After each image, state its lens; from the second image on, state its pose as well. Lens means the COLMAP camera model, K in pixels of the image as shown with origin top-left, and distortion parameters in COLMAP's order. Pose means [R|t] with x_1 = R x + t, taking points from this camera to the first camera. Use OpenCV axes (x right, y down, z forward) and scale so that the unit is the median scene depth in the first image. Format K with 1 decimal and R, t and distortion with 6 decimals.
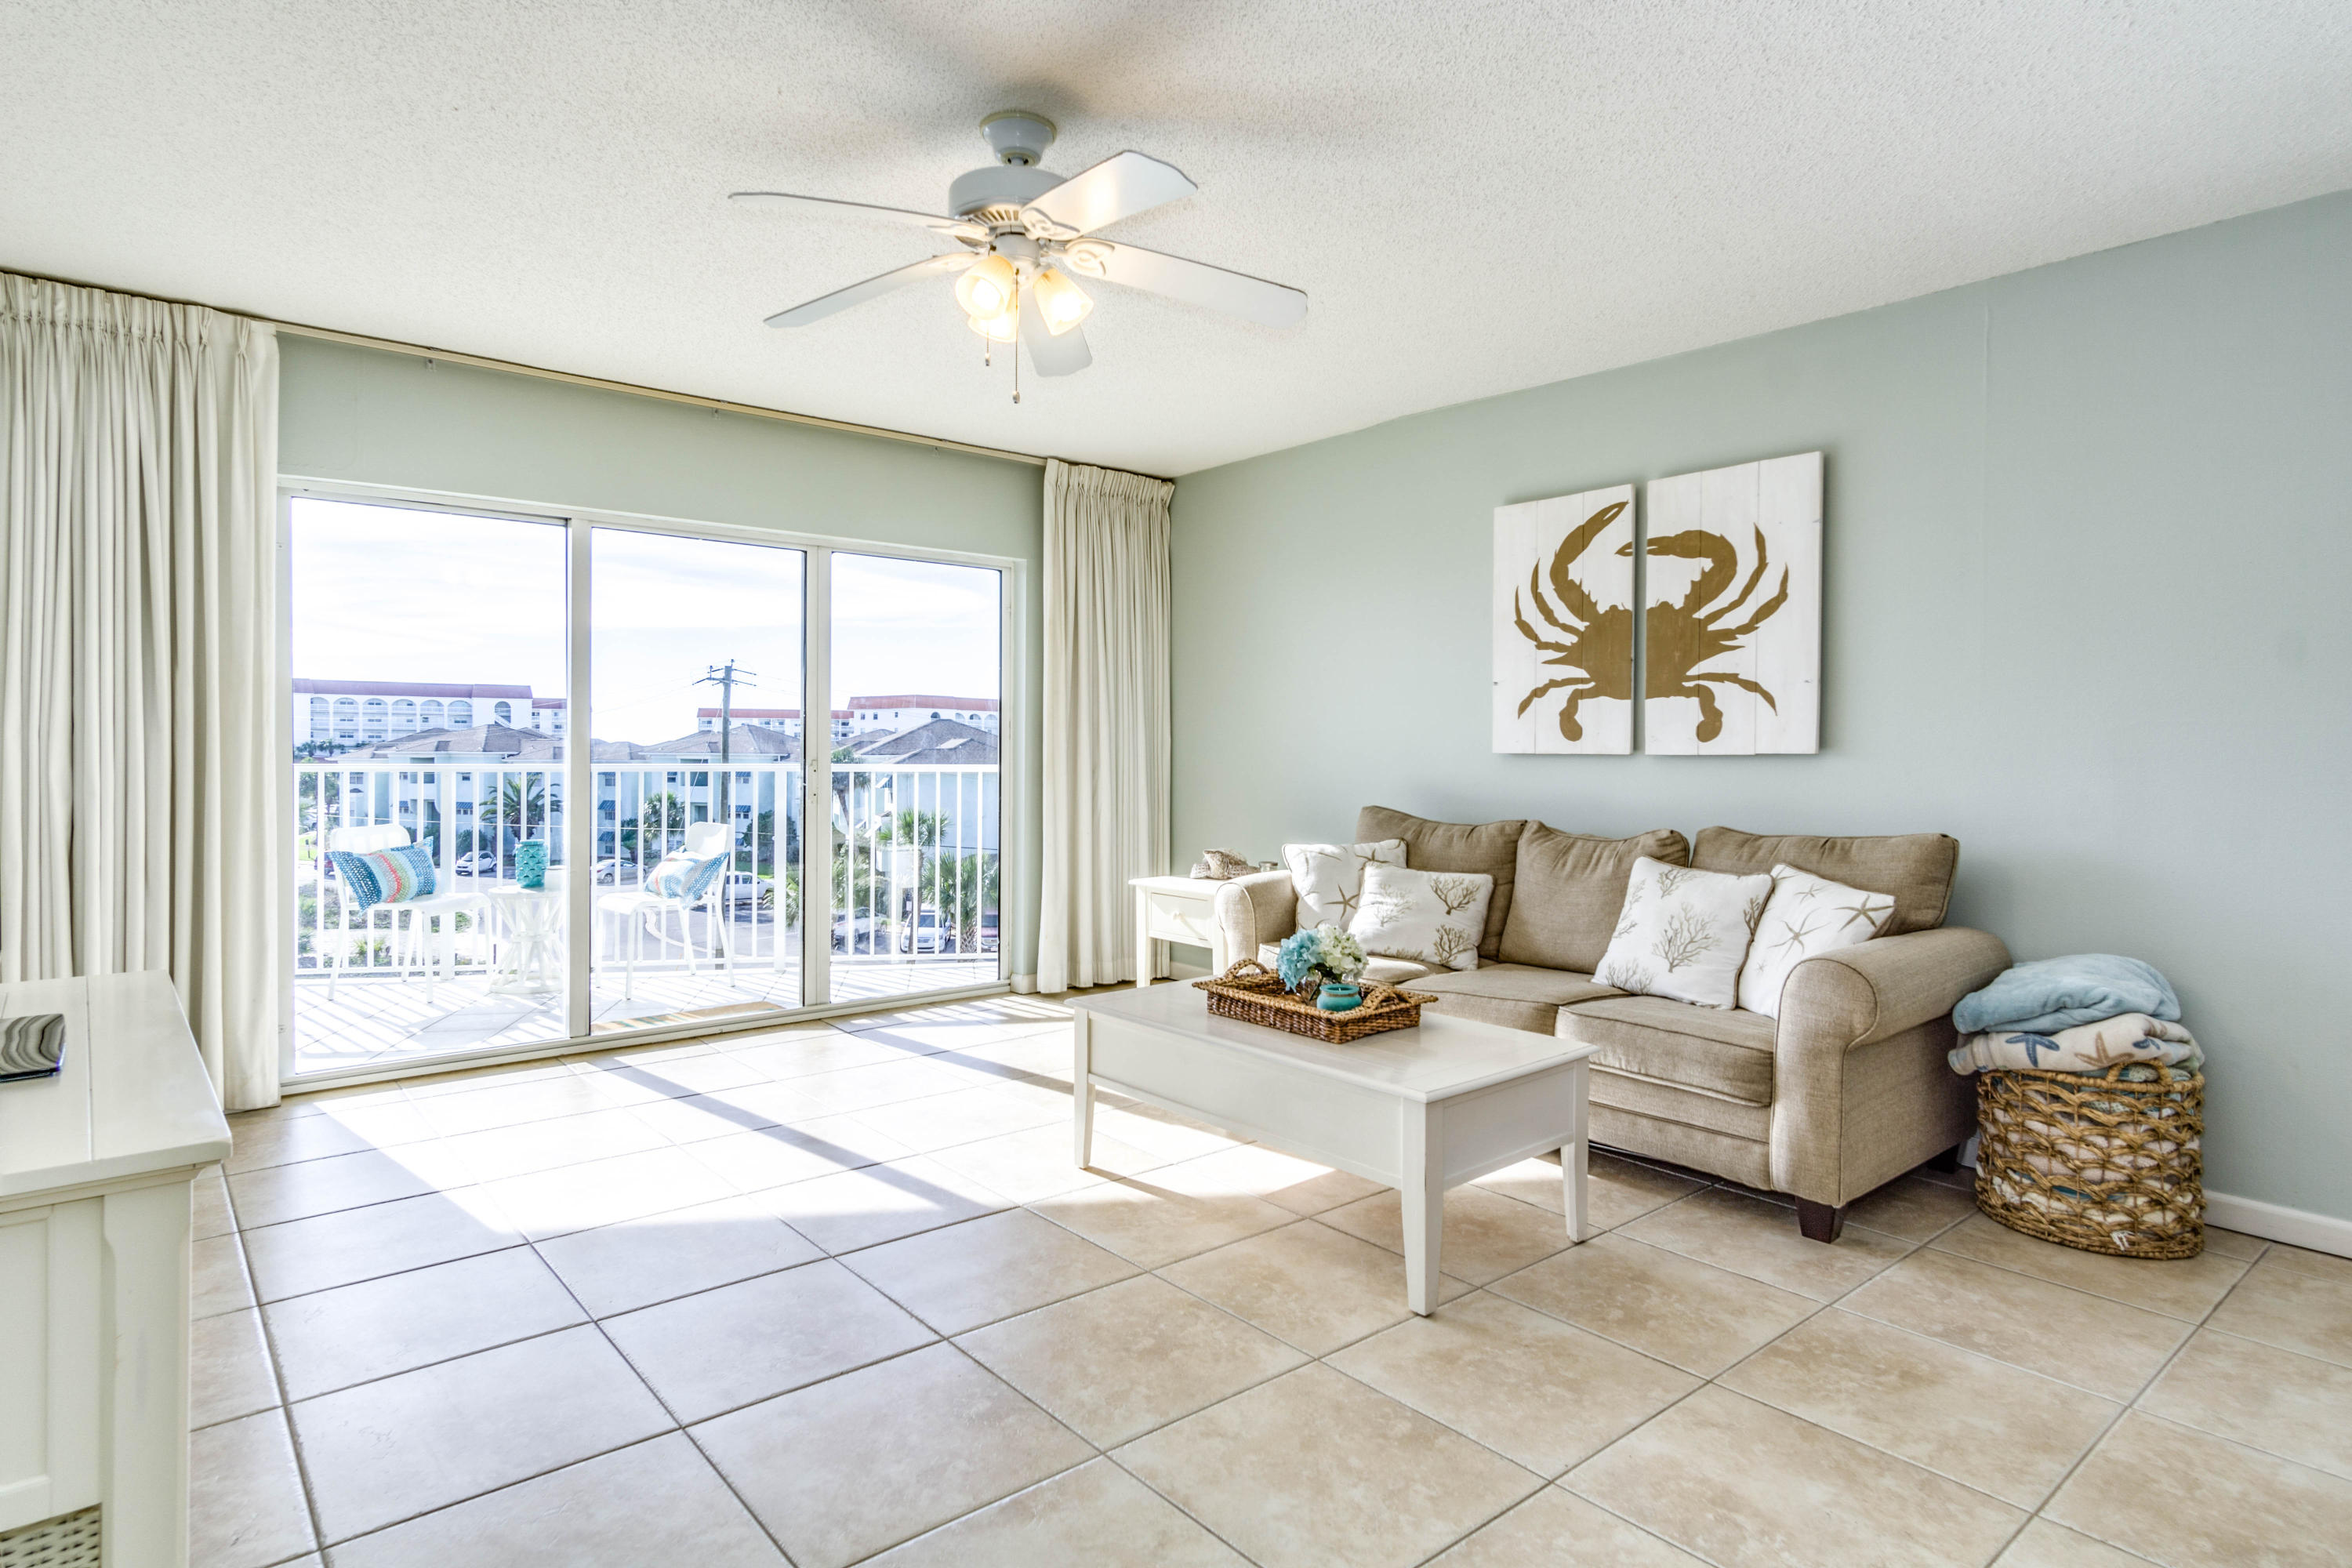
lens RADIAL K [[1250.6, 0, 1129.3], [0, 1250.6, 752.6], [0, 0, 1]] dist [0.010853, -0.002578]
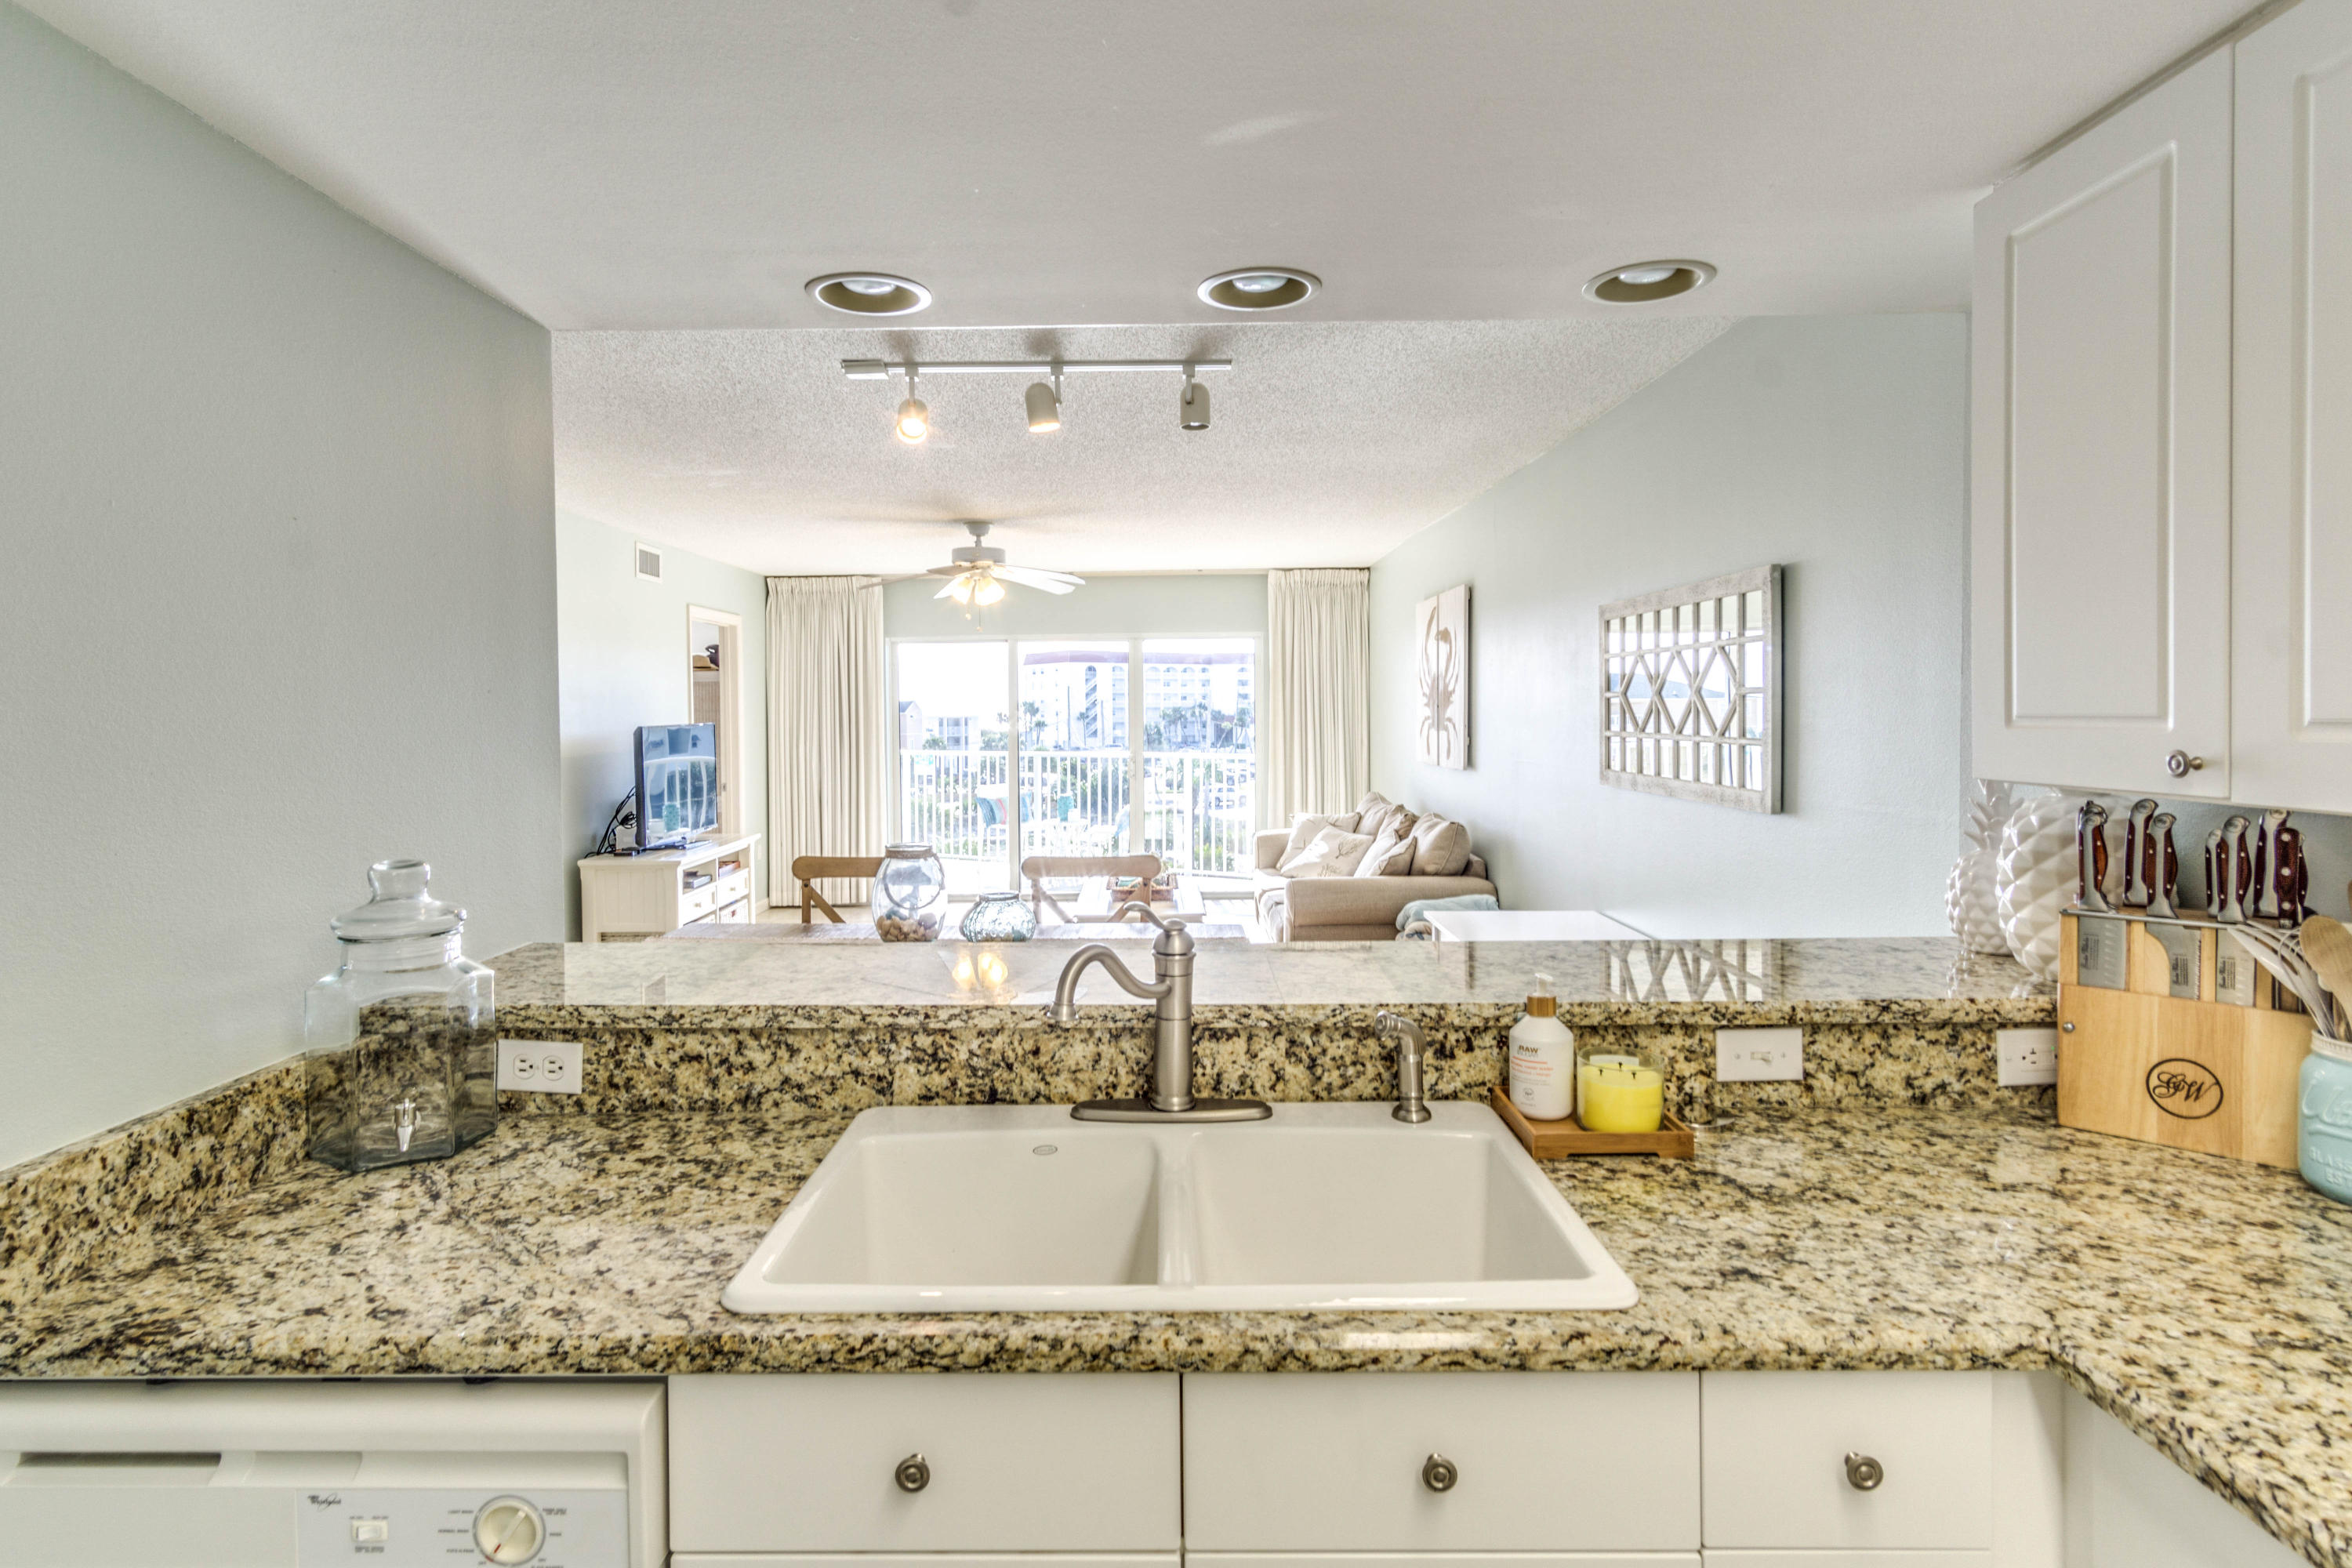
lens RADIAL K [[1250.6, 0, 1179.8], [0, 1250.6, 739.5], [0, 0, 1]] dist [0.010853, -0.002578]
pose [[0.777569, 0.004086, -0.628784, 1.101042], [0.012776, 0.999670, 0.022294, -0.068254], [0.628668, -0.025369, 0.777260, -0.432953]]
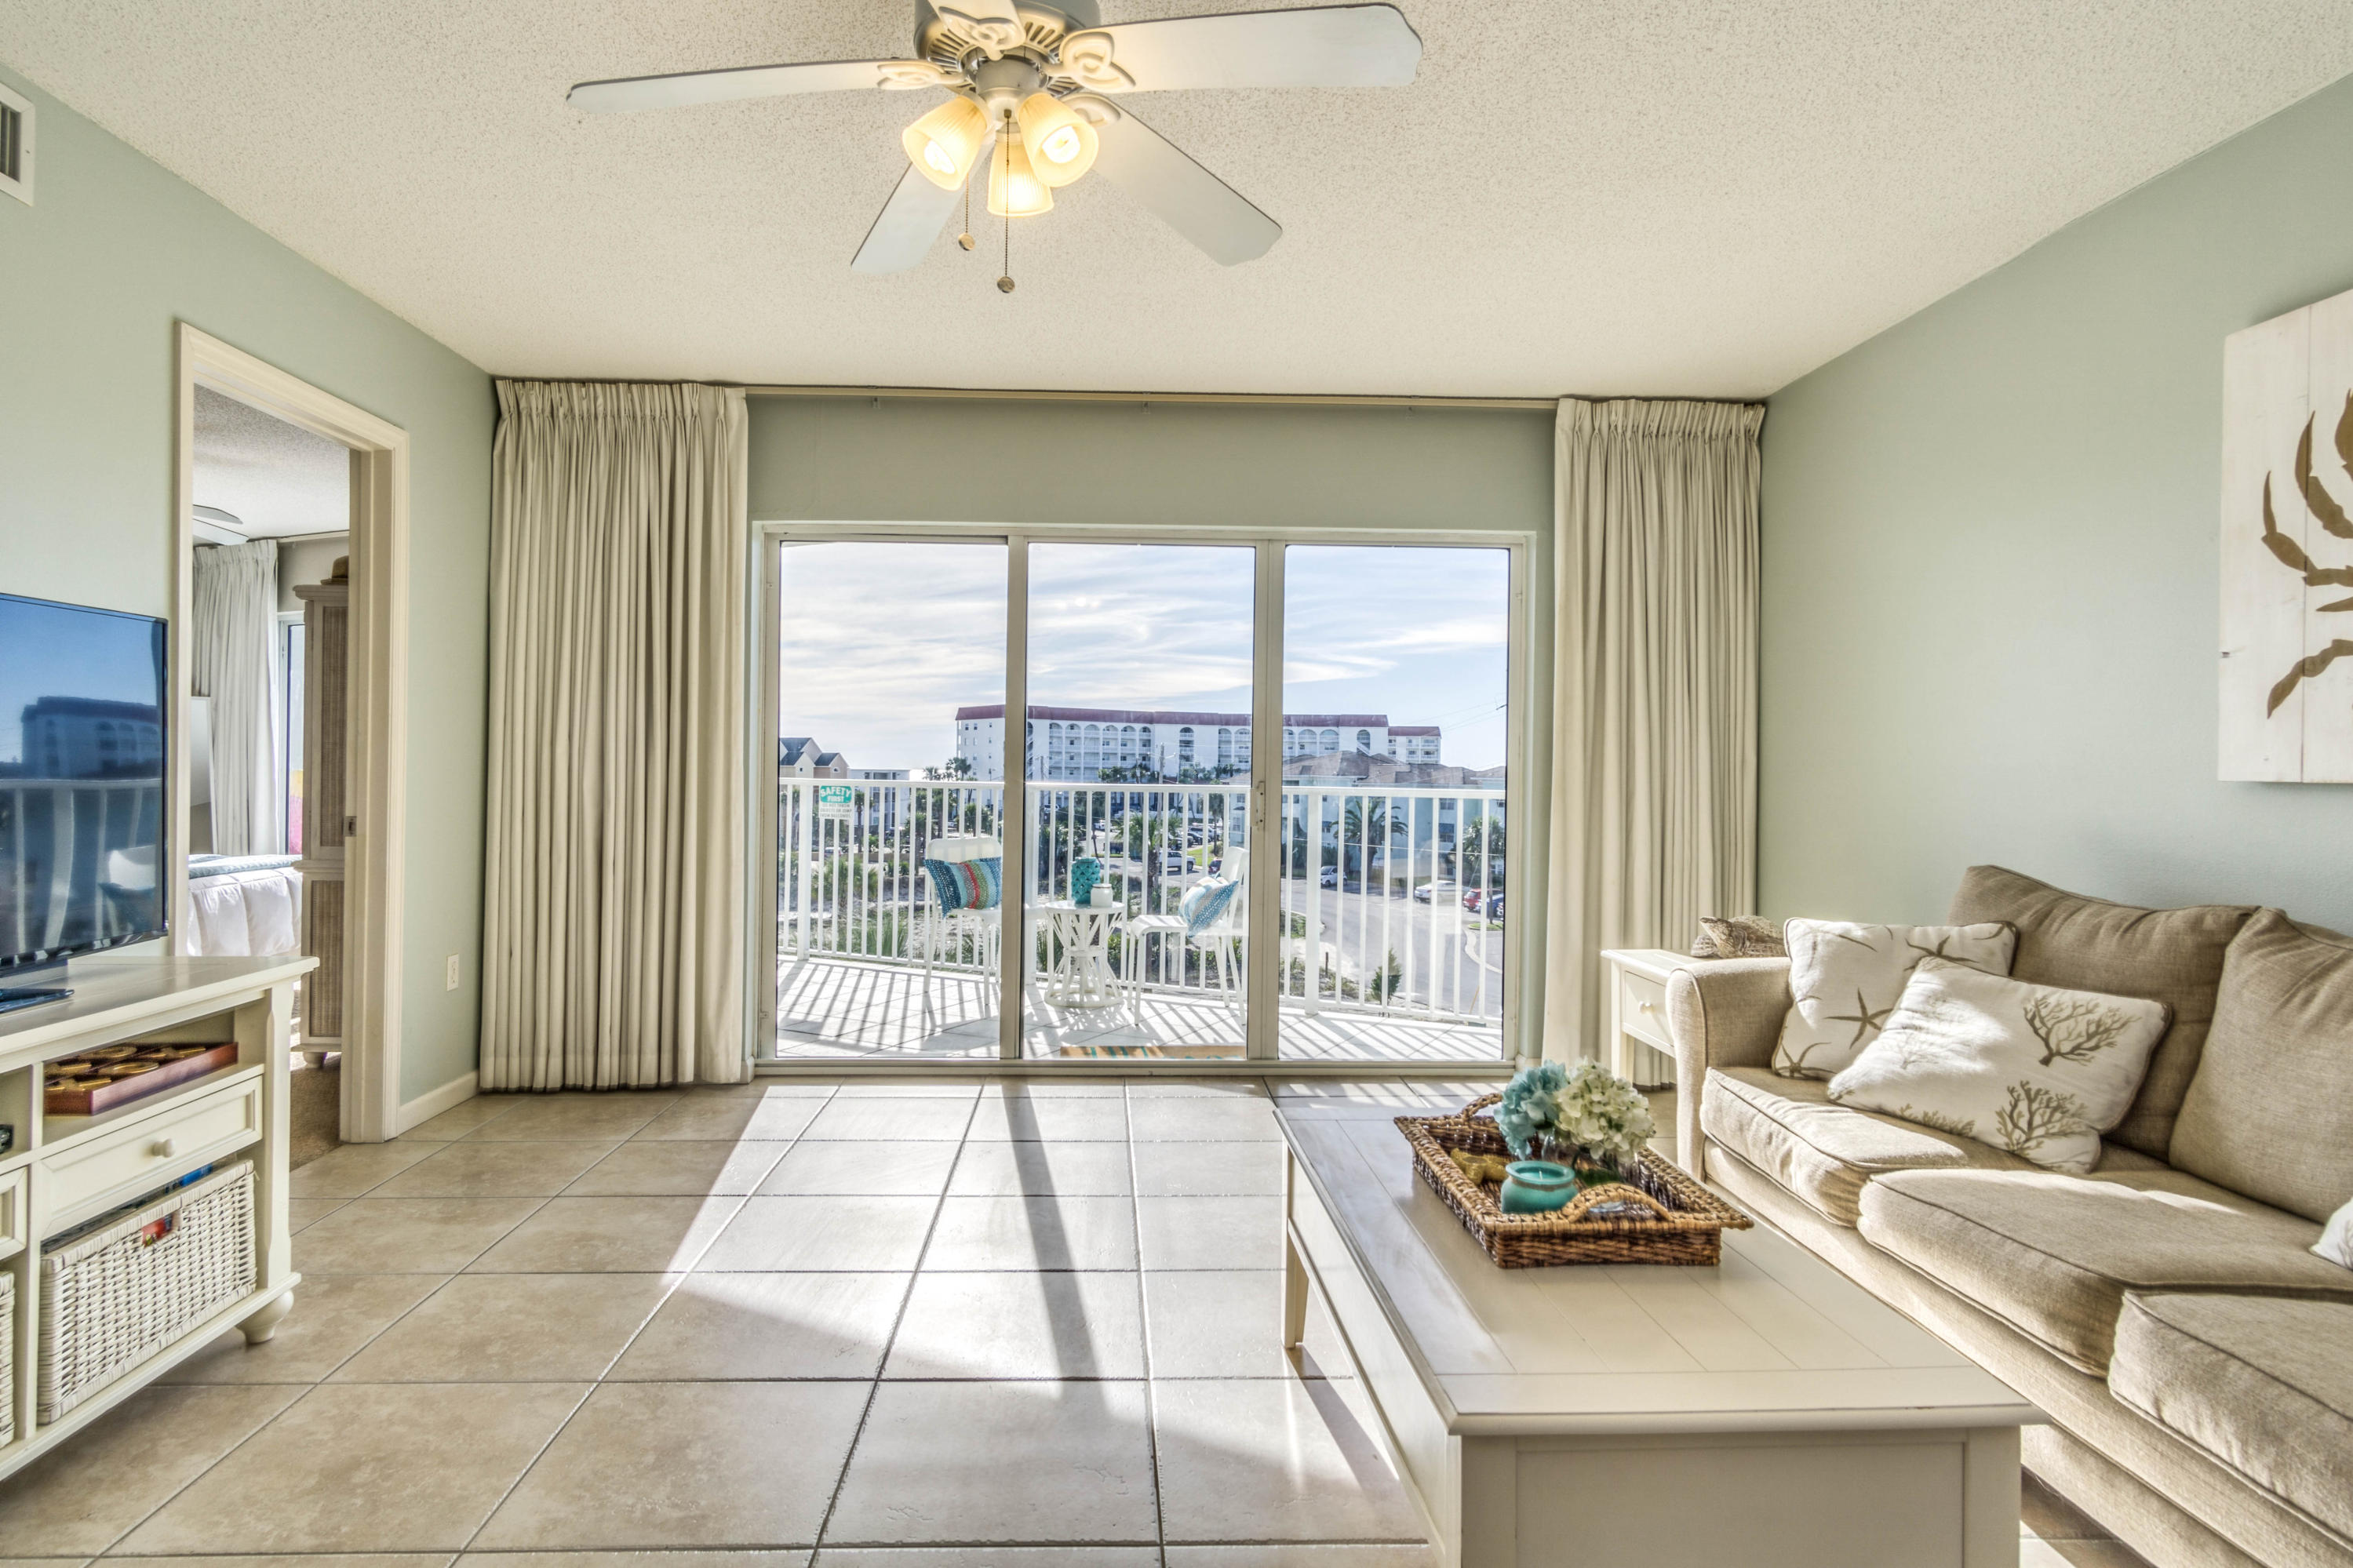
lens RADIAL K [[1251.0, 0, 1160.6], [0, 1251.0, 768.8], [0, 0, 1]] dist [0.010853, -0.002578]
pose [[0.802027, 0.004194, -0.597273, 0.257786], [-0.008962, 0.999947, -0.005013, 0.002036], [0.597221, 0.009373, 0.802022, 0.286513]]
